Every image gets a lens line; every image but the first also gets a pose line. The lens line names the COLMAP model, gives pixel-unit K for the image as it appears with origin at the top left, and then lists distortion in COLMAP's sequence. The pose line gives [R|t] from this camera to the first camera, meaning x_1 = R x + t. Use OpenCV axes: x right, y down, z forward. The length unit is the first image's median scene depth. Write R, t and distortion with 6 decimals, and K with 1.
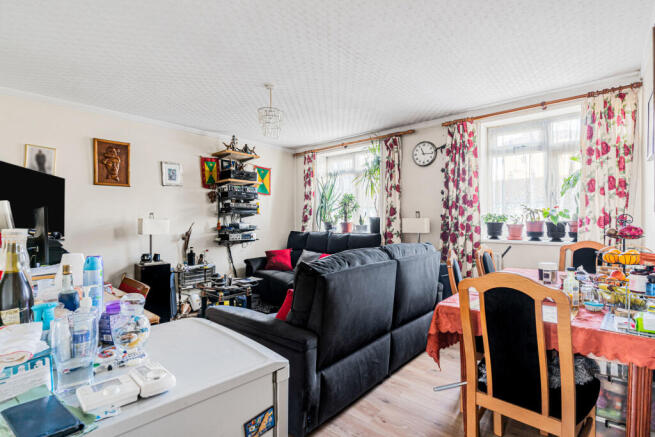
lens RADIAL K [[322.9, 0, 328.4], [0, 322.9, 228.0], [0, 0, 1]] dist [0.002434, 0.000370]
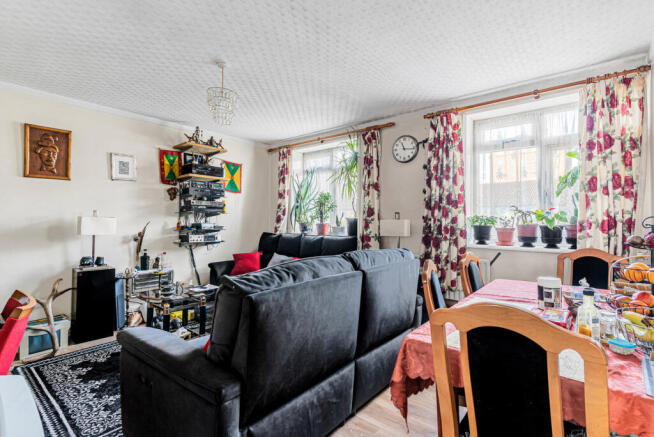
lens RADIAL K [[320.0, 0, 325.5], [0, 320.0, 219.6], [0, 0, 1]] dist [0.002896, 0.000796]
pose [[0.999722, 0.011256, 0.020701, 0.063723], [-0.010647, 0.999514, -0.029304, -0.002982], [-0.021021, 0.029075, 0.999356, 0.124703]]
